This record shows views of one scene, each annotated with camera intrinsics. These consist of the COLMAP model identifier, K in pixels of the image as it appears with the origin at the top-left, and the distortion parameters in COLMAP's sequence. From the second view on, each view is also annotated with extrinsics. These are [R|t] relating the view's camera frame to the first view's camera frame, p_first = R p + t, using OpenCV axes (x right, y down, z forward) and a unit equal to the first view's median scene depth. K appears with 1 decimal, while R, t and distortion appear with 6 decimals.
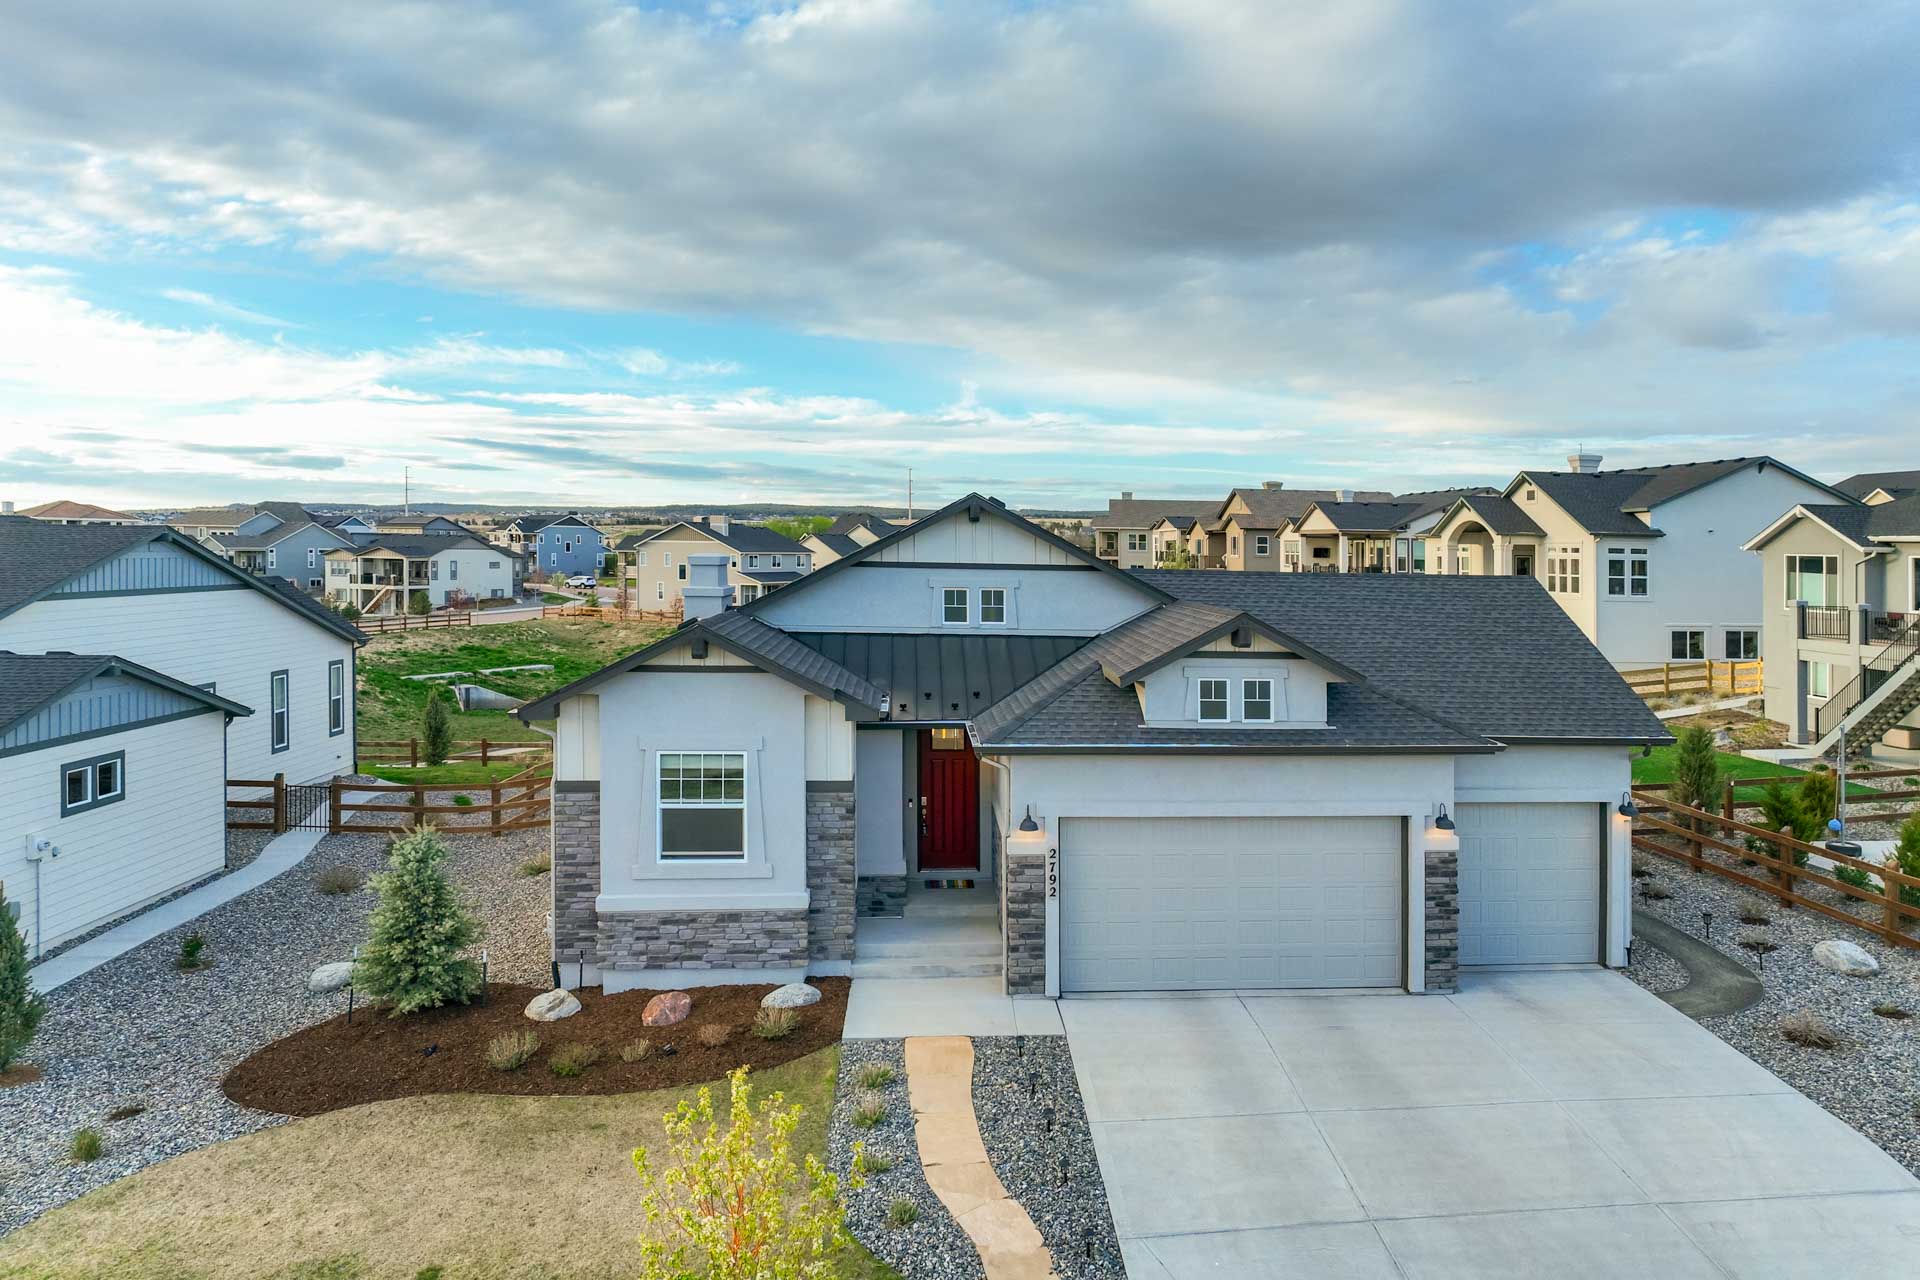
lens RADIAL K [[1306.5, 0, 960.3], [0, 1306.5, 643.5], [0, 0, 1]] dist [-0.003682, 0.016325]
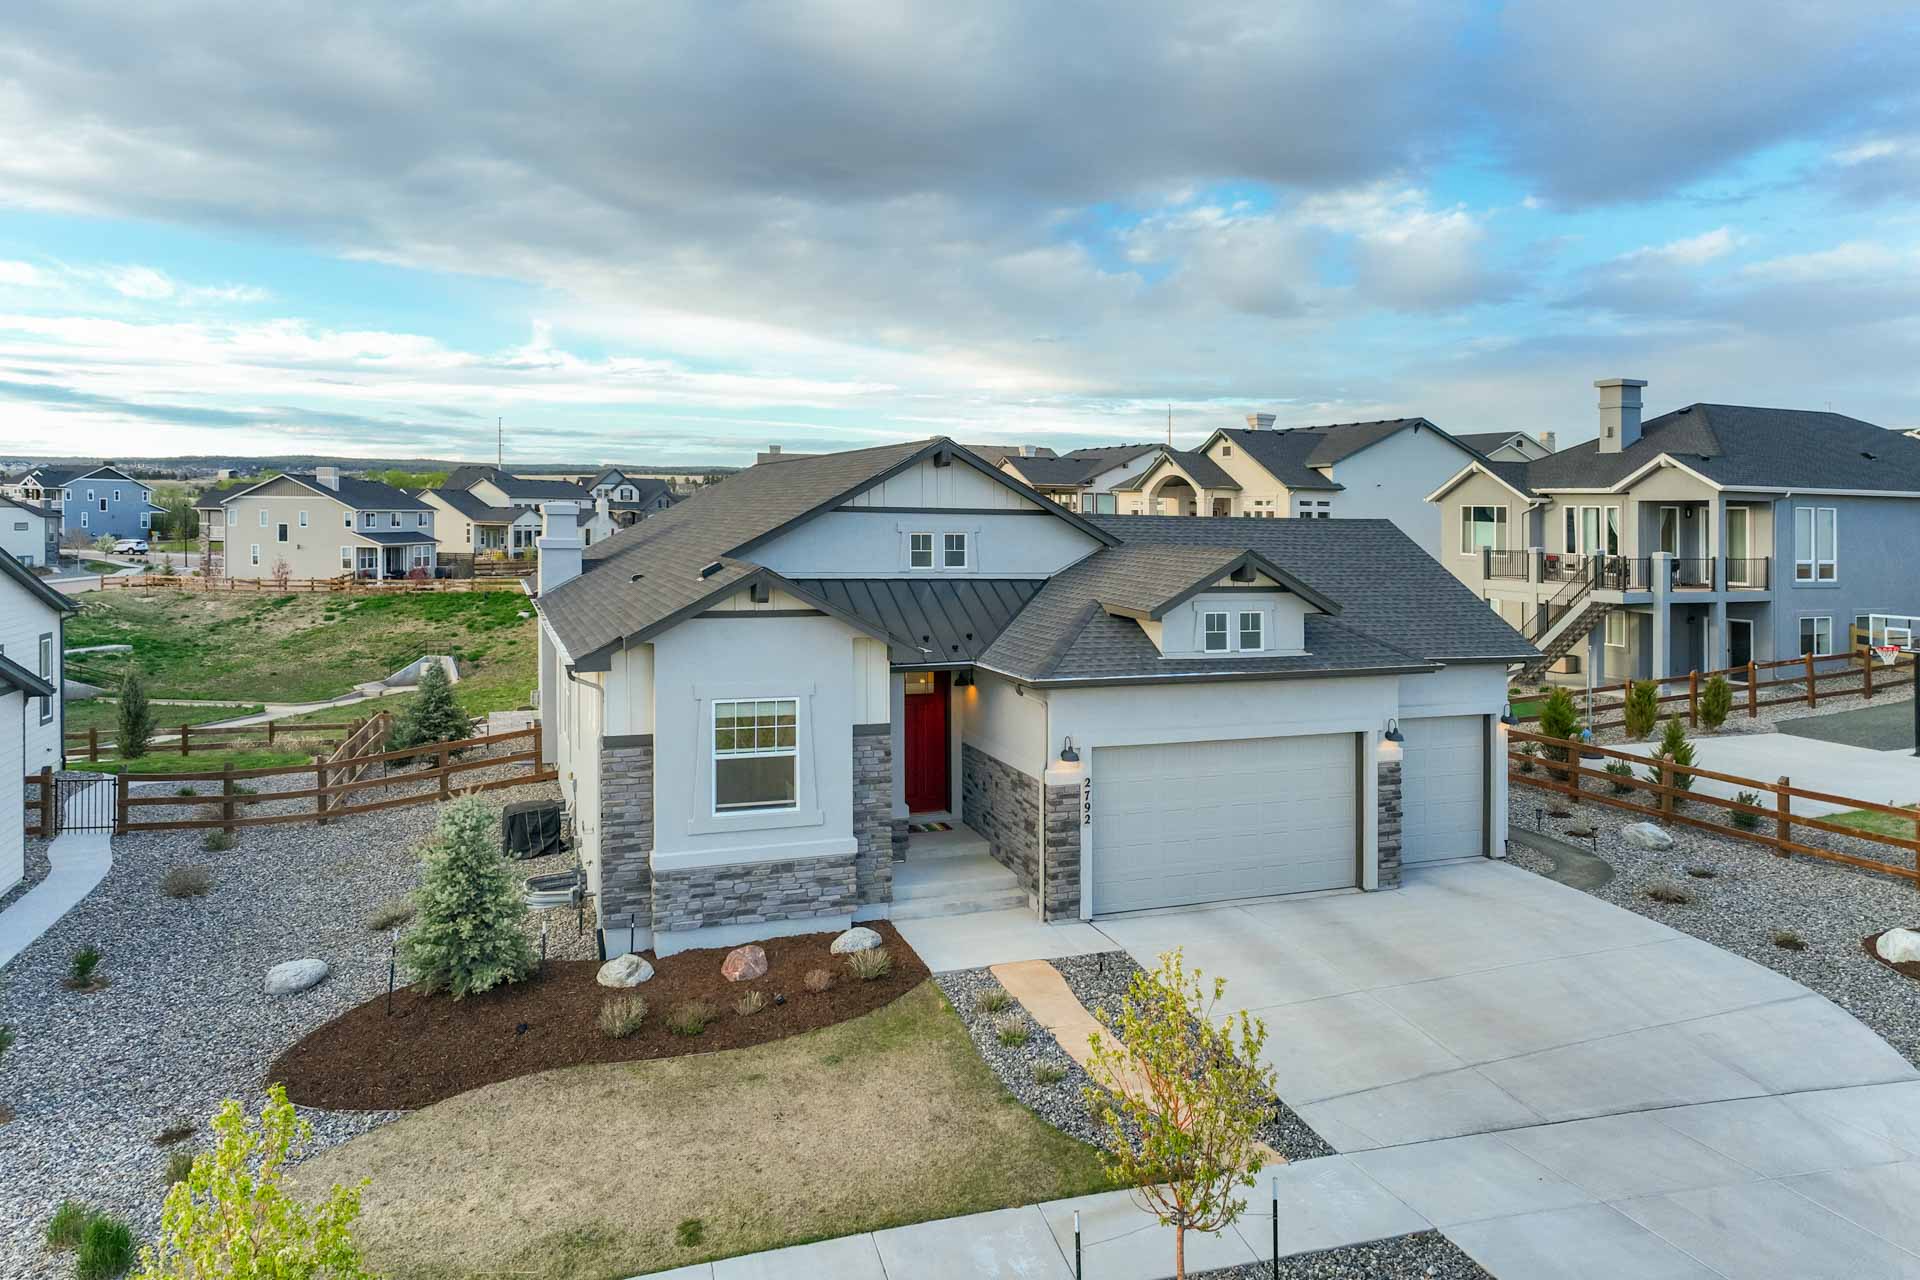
lens RADIAL K [[1393.6, 0, 951.9], [0, 1393.6, 644.8], [0, 0, 1]] dist [0.009525, -0.003027]
pose [[0.955004, -0.031527, 0.294914, -0.294647], [0.024104, 0.999295, 0.028774, 0.013215], [-0.295613, -0.020371, 0.955091, -0.024519]]
